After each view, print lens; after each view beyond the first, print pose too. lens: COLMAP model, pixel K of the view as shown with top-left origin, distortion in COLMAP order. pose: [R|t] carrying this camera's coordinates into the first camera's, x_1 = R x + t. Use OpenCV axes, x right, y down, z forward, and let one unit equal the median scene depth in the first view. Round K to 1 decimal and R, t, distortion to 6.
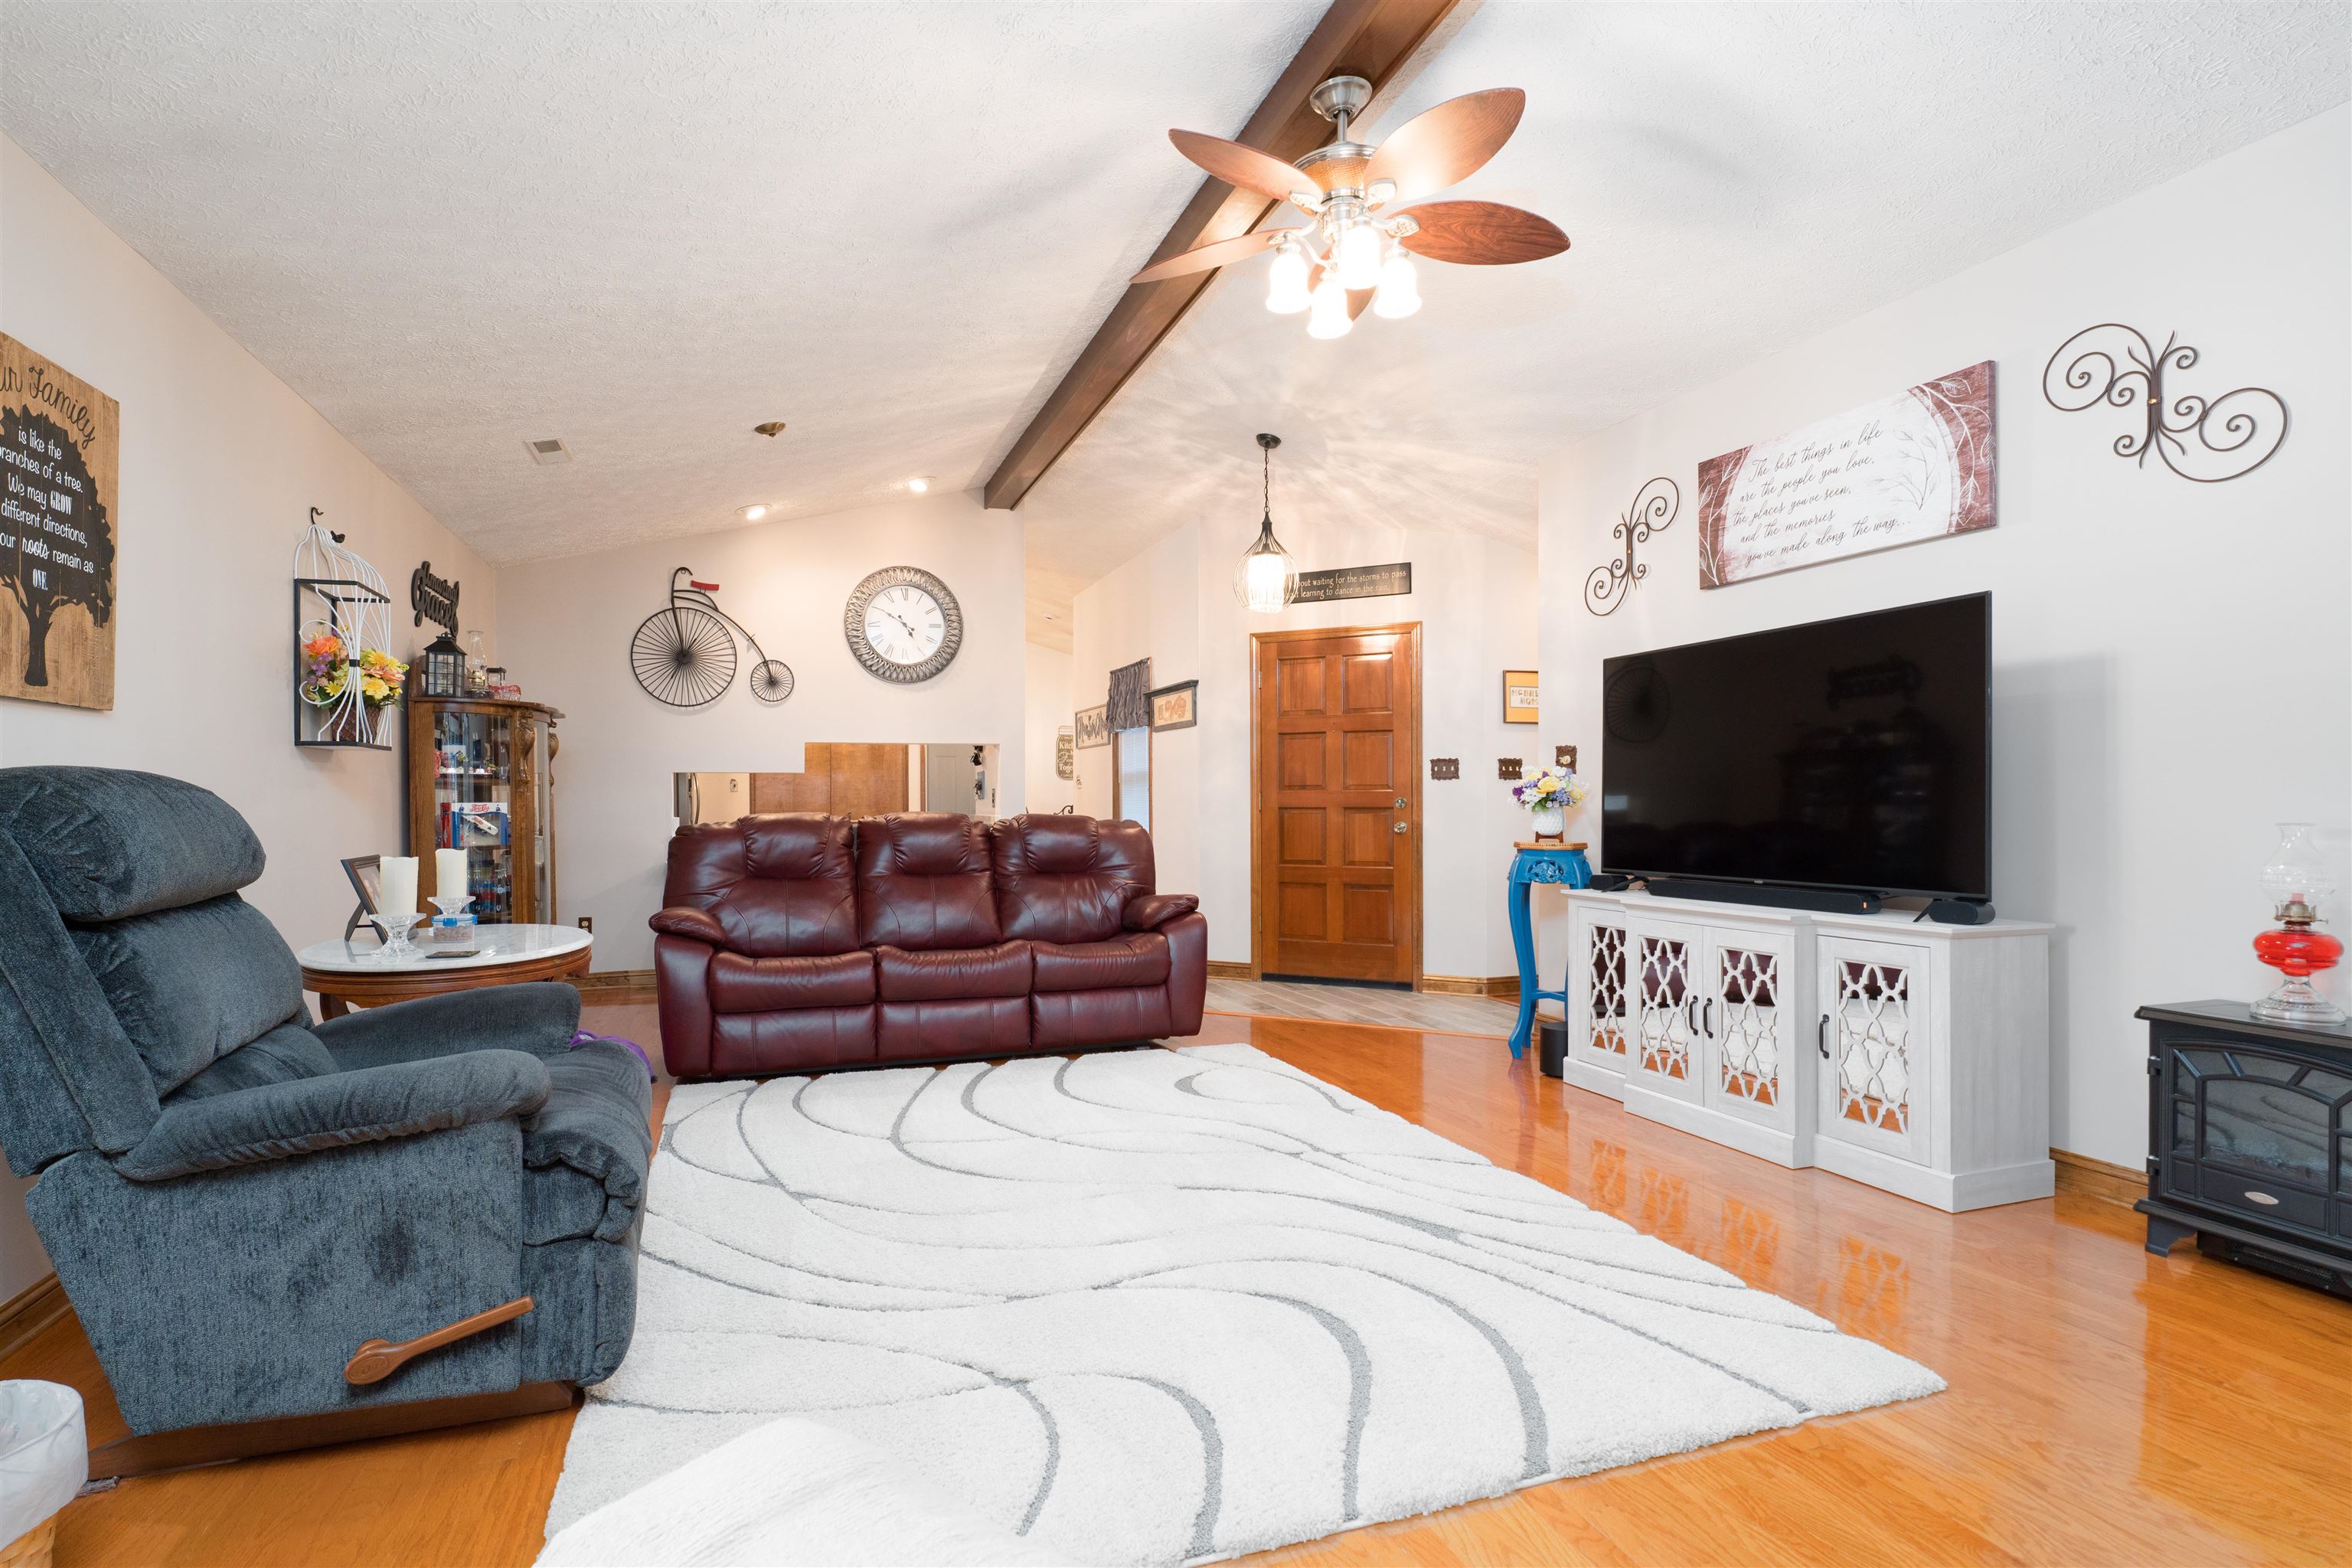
lens RADIAL K [[1102.3, 0, 1130.0], [0, 1102.3, 805.5], [0, 0, 1]] dist [-0.012028, 0.000638]
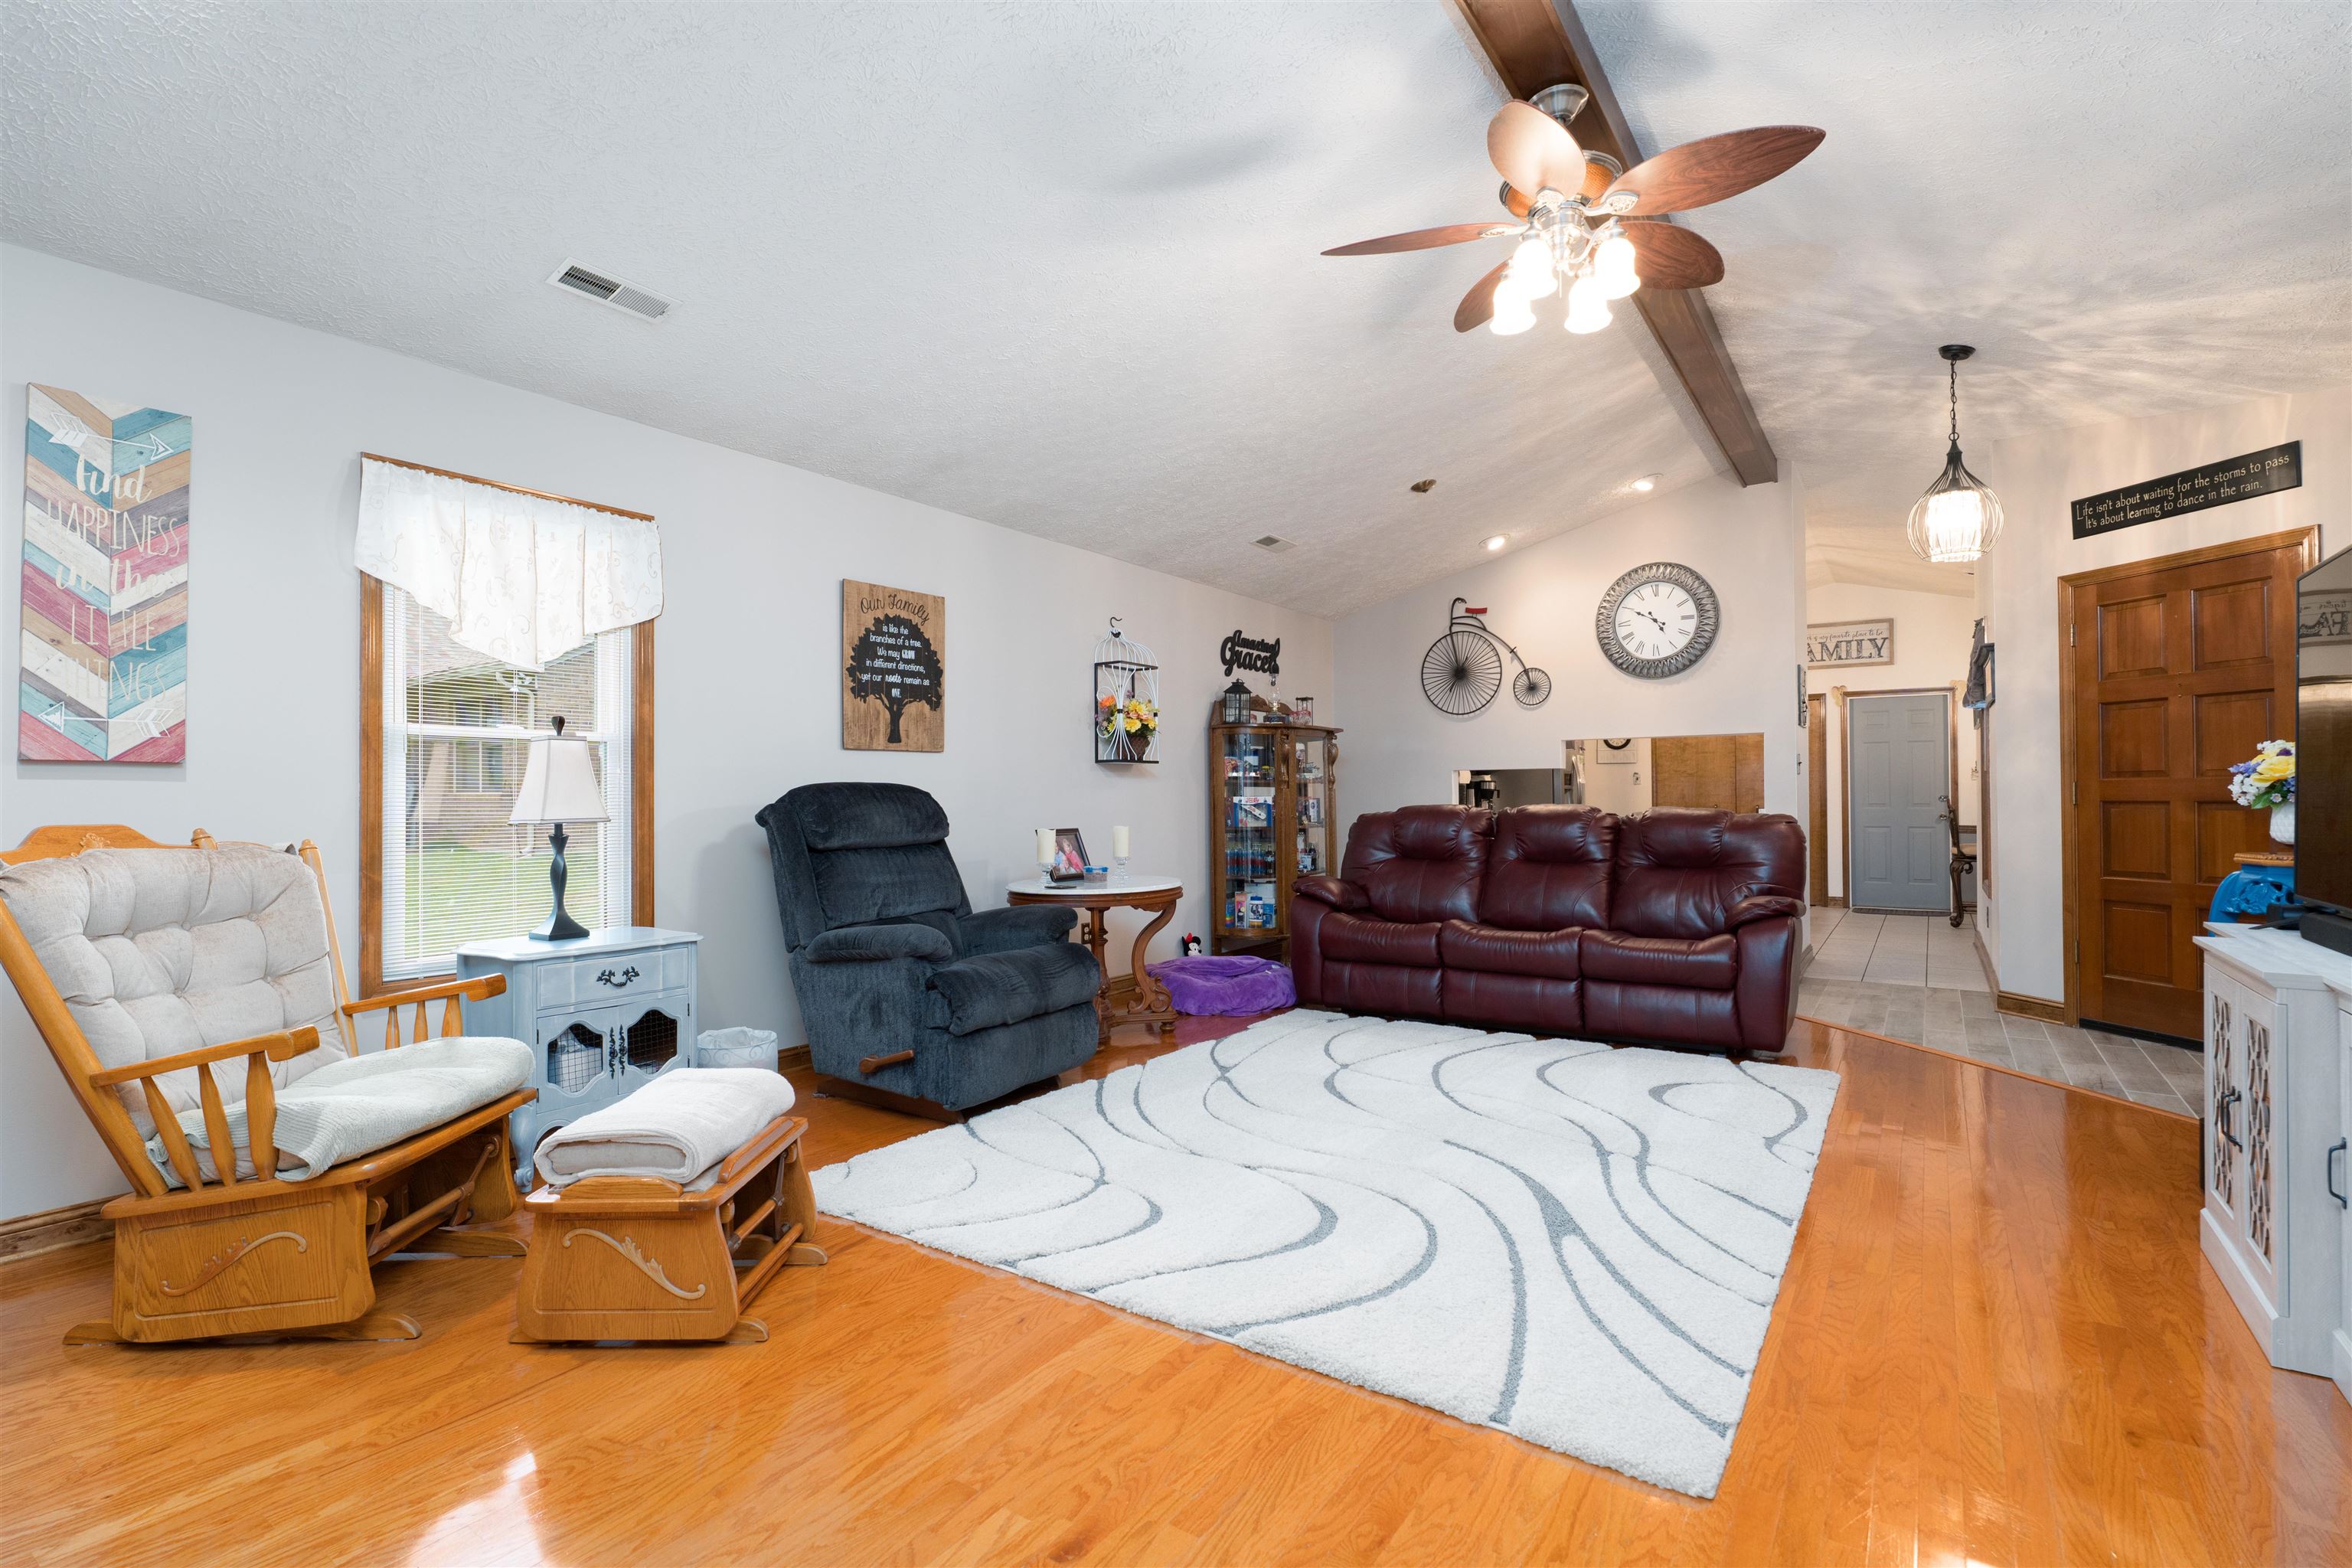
lens RADIAL K [[1088.6, 0, 1192.4], [0, 1088.6, 784.6], [0, 0, 1]] dist [-0.010100, 0.000635]
pose [[0.611634, -0.009336, -0.791085, 0.421550], [0.000484, 0.999935, -0.011426, -0.001616], [0.791140, 0.006606, 0.611599, 0.064969]]
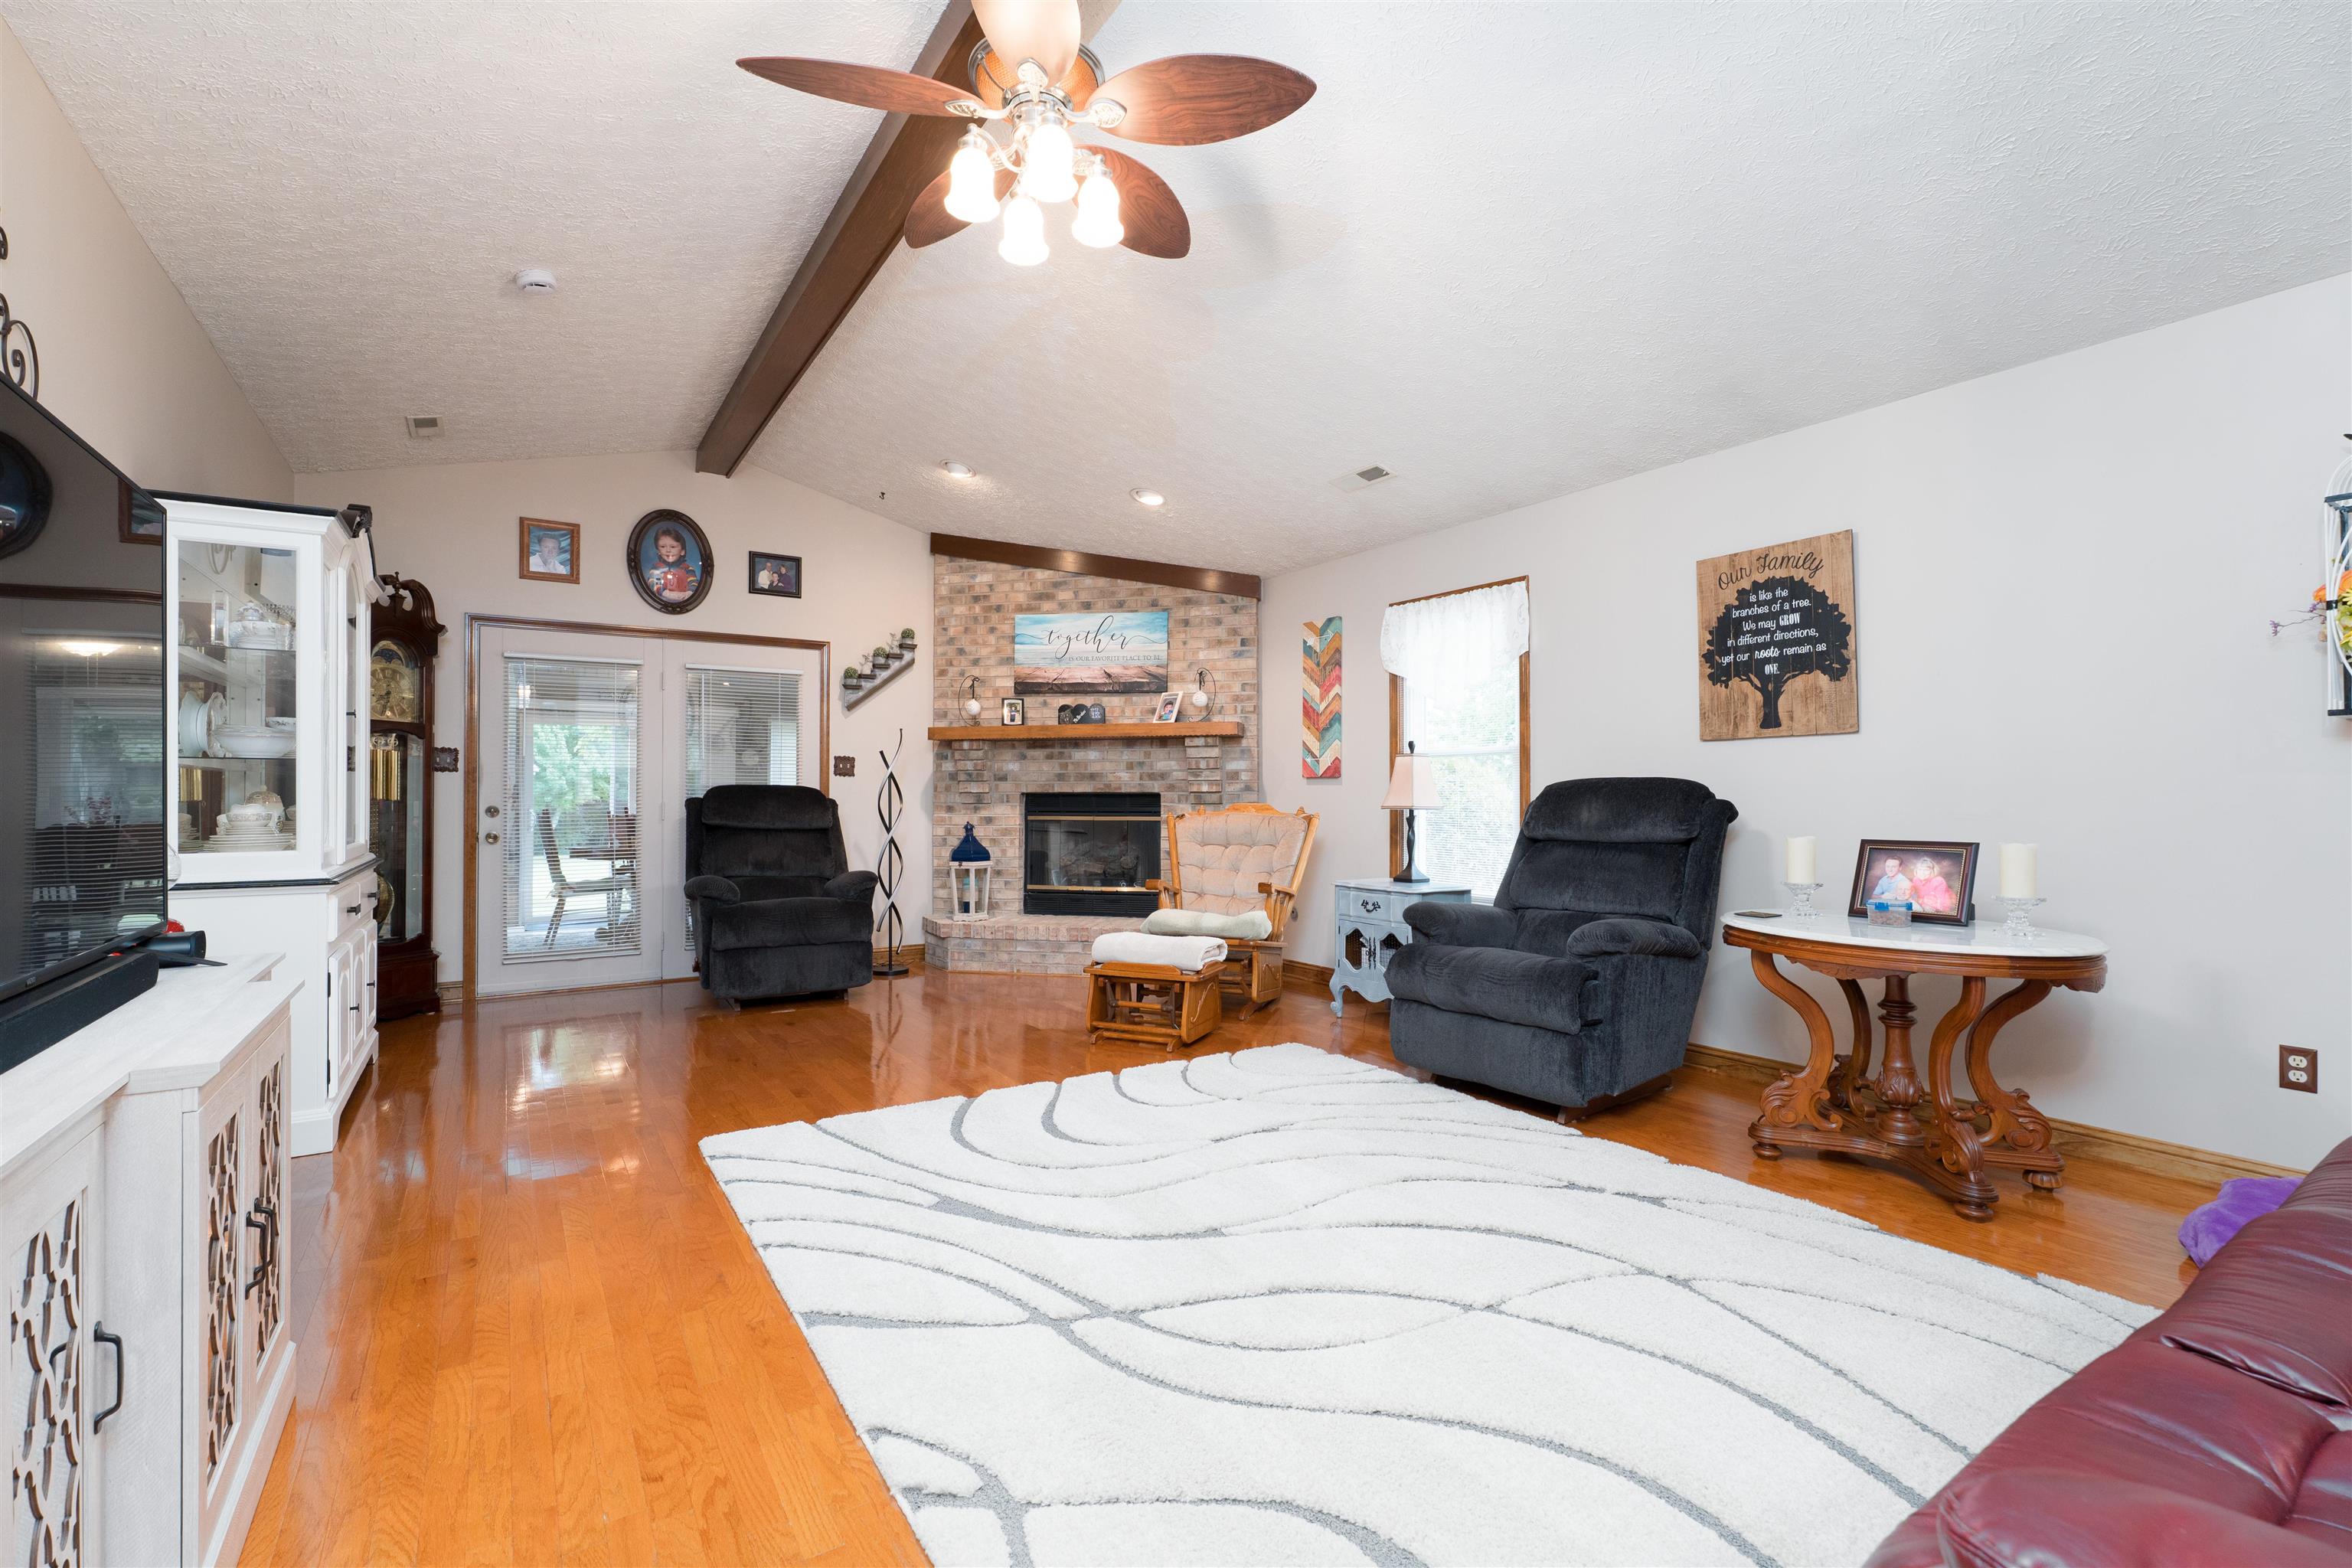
lens RADIAL K [[1062.1, 0, 1176.0], [0, 1062.1, 784.0], [0, 0, 1]] dist [0.001542, 0.000079]
pose [[-0.968131, 0.000303, -0.250445, 0.161455], [0.002174, 0.999972, -0.007195, -0.002812], [0.250436, -0.007510, -0.968104, 1.002288]]
